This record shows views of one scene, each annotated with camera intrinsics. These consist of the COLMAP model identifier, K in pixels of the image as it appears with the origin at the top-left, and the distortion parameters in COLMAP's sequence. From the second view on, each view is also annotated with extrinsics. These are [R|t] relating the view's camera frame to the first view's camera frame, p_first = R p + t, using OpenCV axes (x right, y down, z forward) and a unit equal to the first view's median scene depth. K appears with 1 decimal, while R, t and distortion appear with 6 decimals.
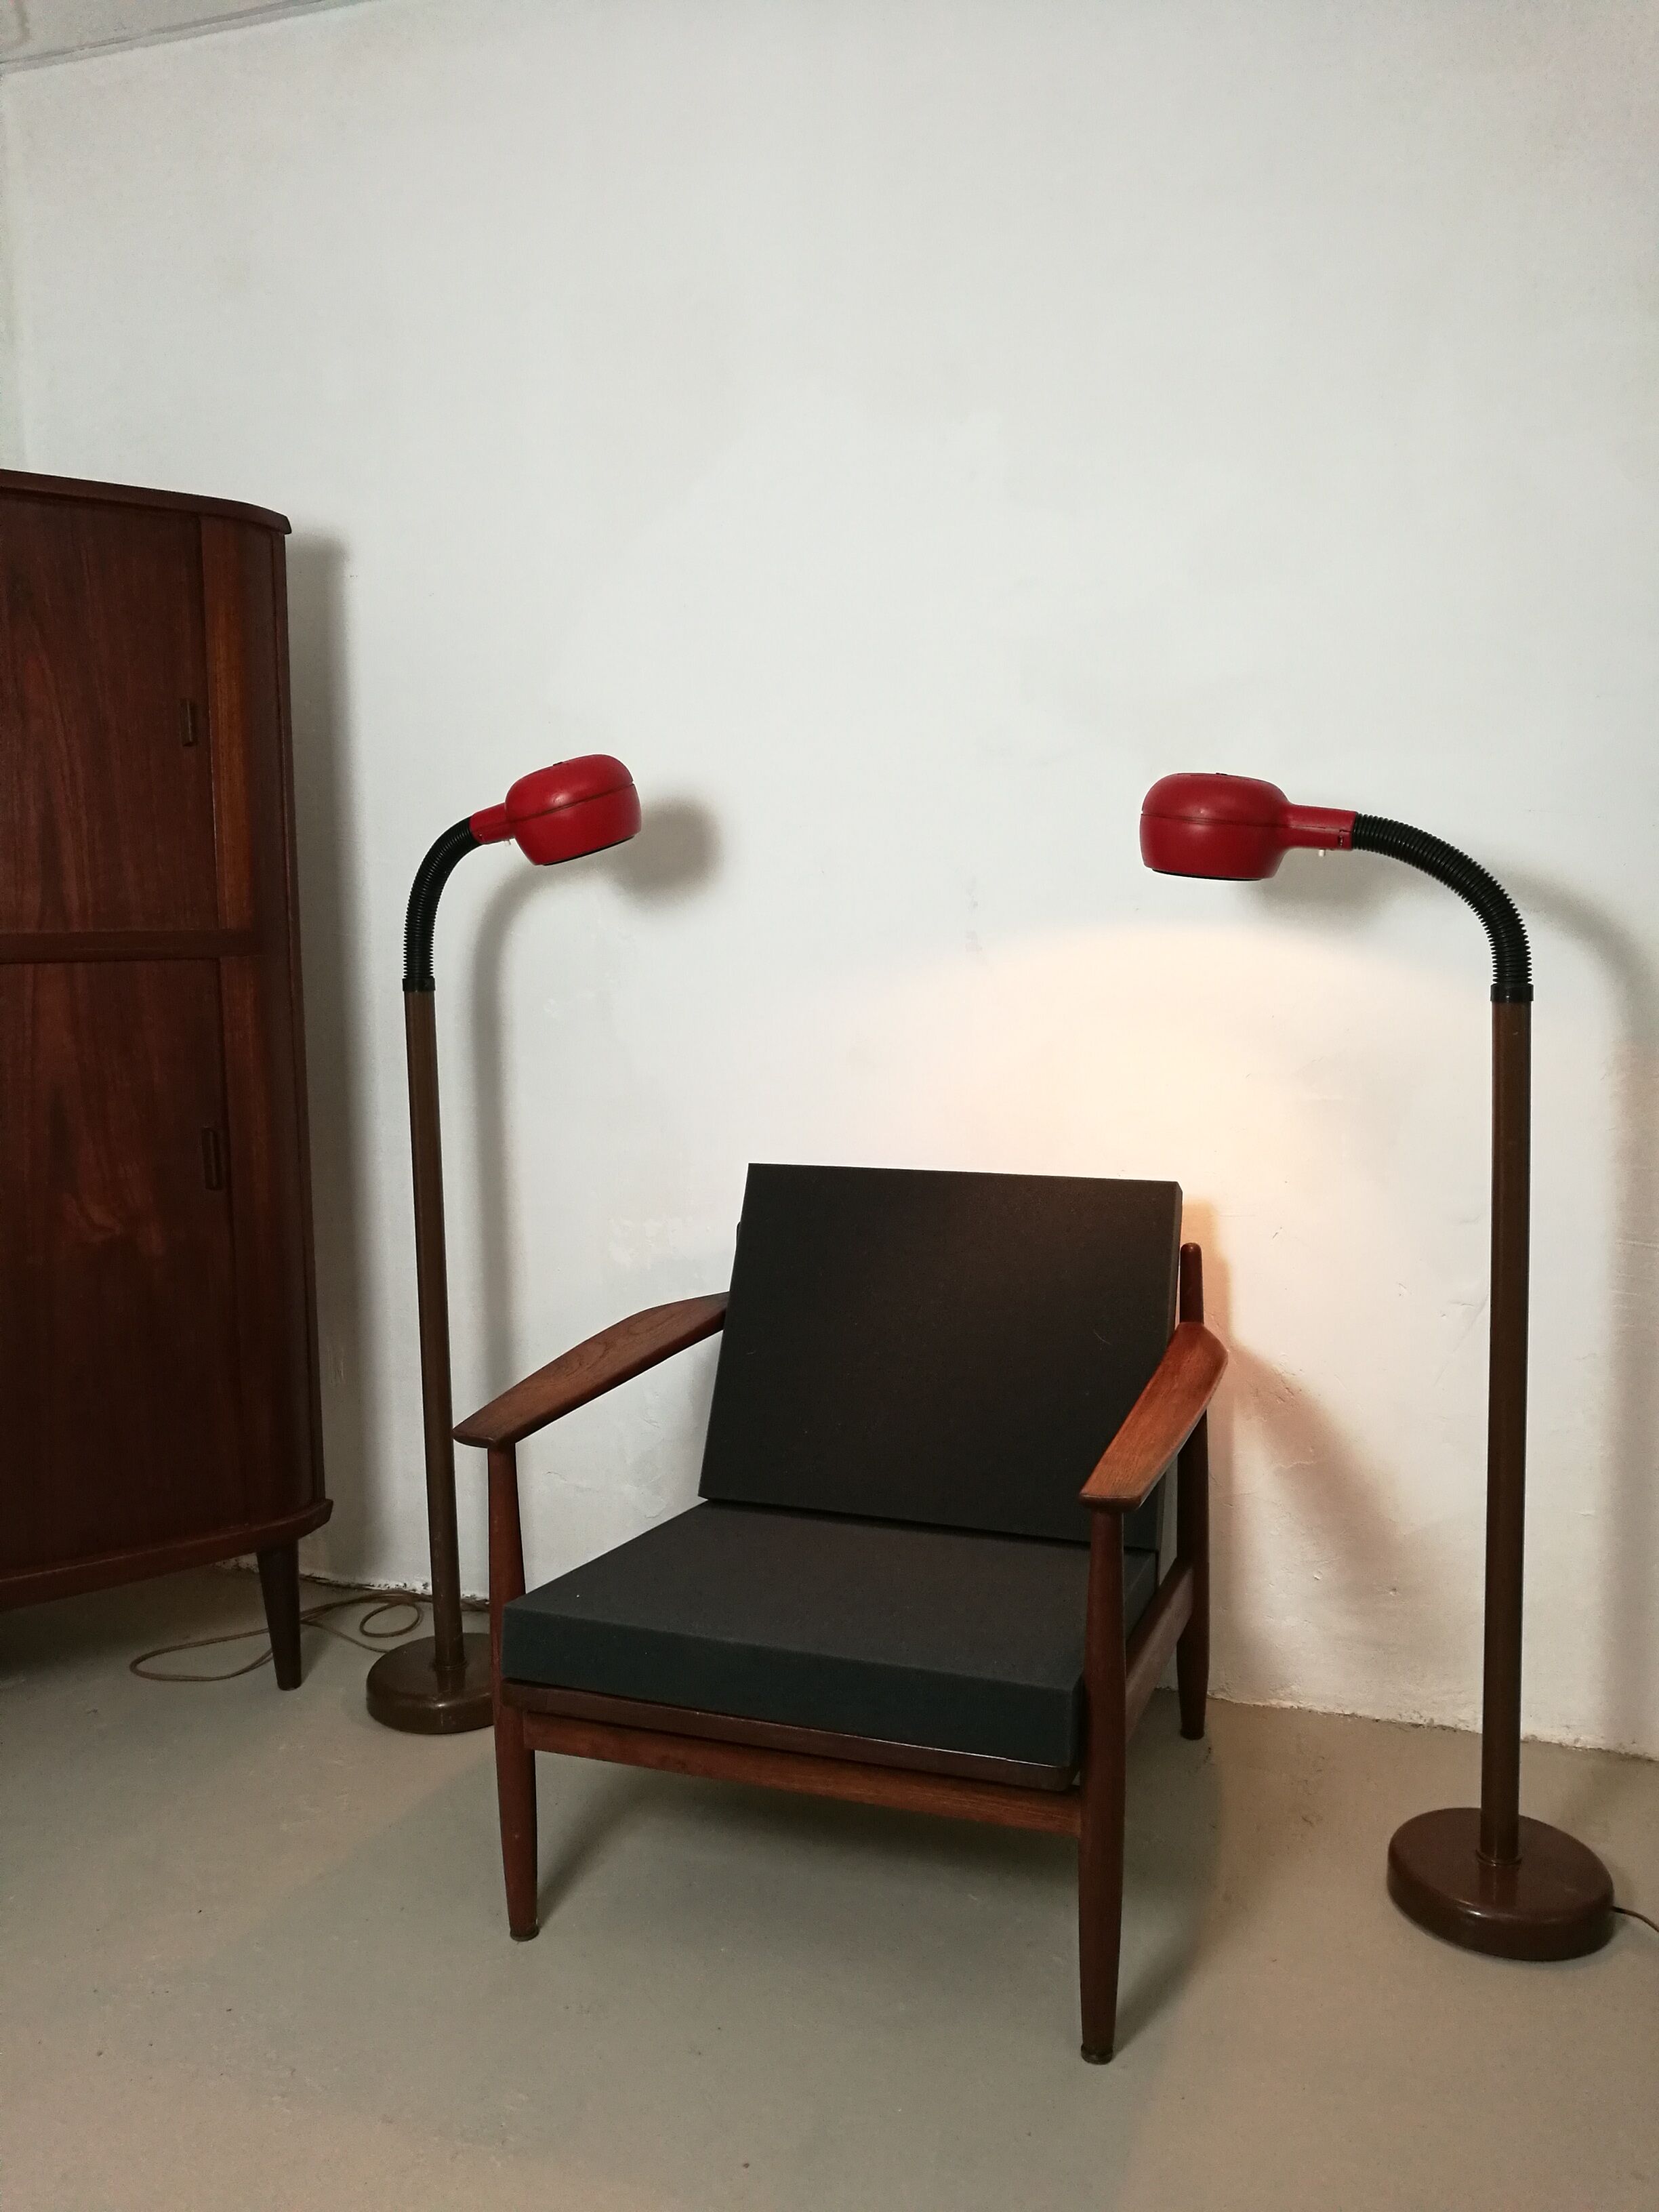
lens RADIAL K [[1727.3, 0, 839.5], [0, 1727.3, 1119.9], [0, 0, 1]] dist [-0.034507, 0.024299]
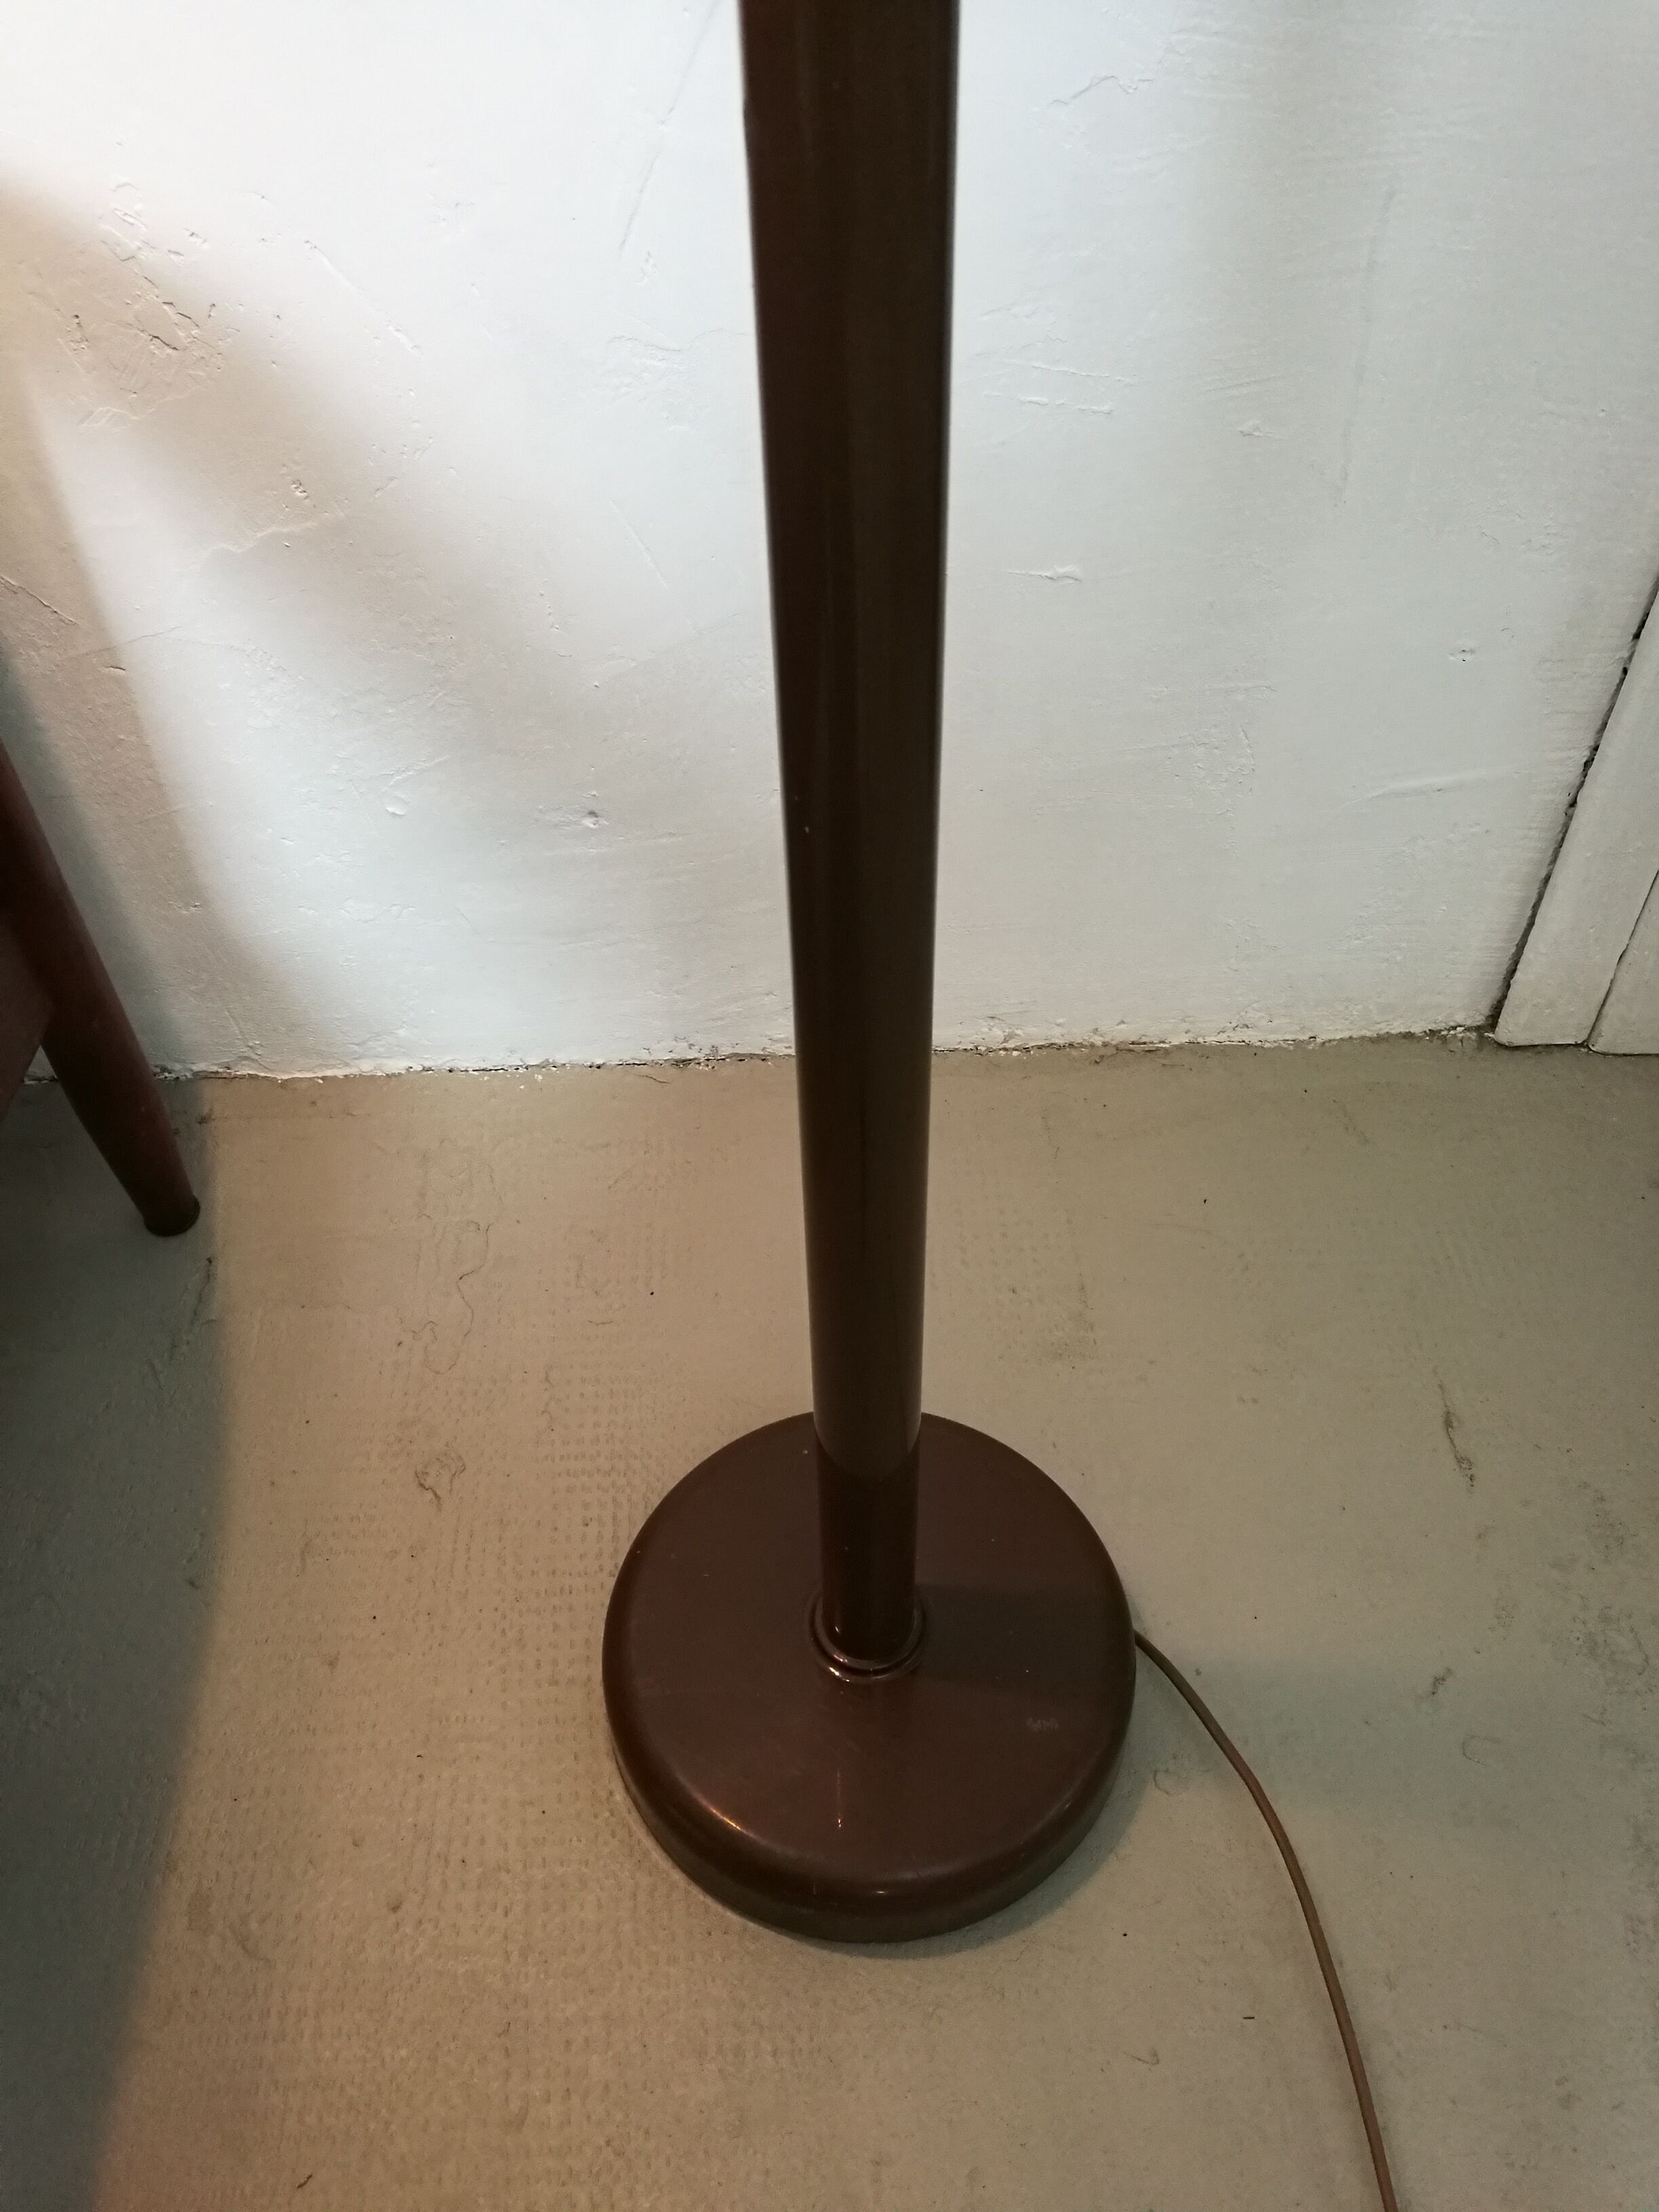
lens RADIAL K [[1727.3, 0, 827.6], [0, 1727.3, 1101.2], [0, 0, 1]] dist [-0.034507, 0.024299]
pose [[0.919488, -0.271096, 0.284692, 0.241071], [0.037076, 0.780762, 0.623727, 0.082288], [-0.391366, -0.562954, 0.727953, 0.654351]]
